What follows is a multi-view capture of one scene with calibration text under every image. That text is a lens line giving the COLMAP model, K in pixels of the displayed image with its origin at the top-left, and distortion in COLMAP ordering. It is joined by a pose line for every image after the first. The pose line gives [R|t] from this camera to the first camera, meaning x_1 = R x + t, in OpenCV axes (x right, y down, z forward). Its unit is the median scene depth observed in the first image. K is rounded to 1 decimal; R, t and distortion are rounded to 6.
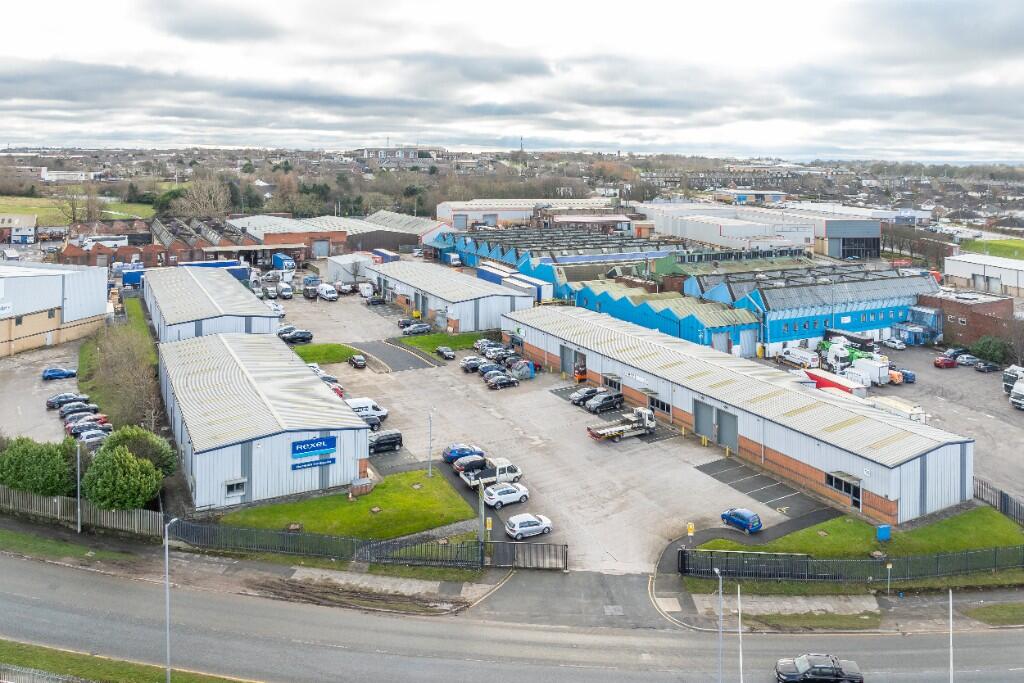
lens RADIAL K [[772.9, 0, 508.5], [0, 772.9, 300.7], [0, 0, 1]] dist [0.000065, -0.004664]
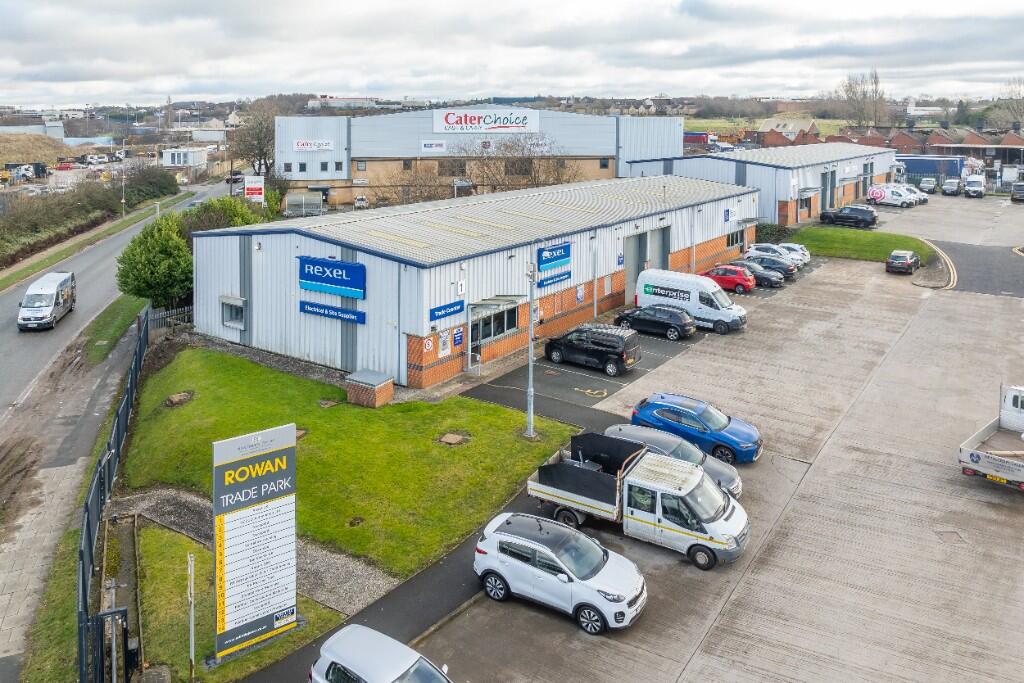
lens RADIAL K [[772.9, 0, 508.5], [0, 772.9, 300.7], [0, 0, 1]] dist [0.000065, -0.004664]
pose [[0.442388, 0.174222, -0.879738, 0.221349], [-0.147370, 0.981736, 0.120314, 0.129661], [0.884633, 0.076422, 0.459983, 0.876123]]
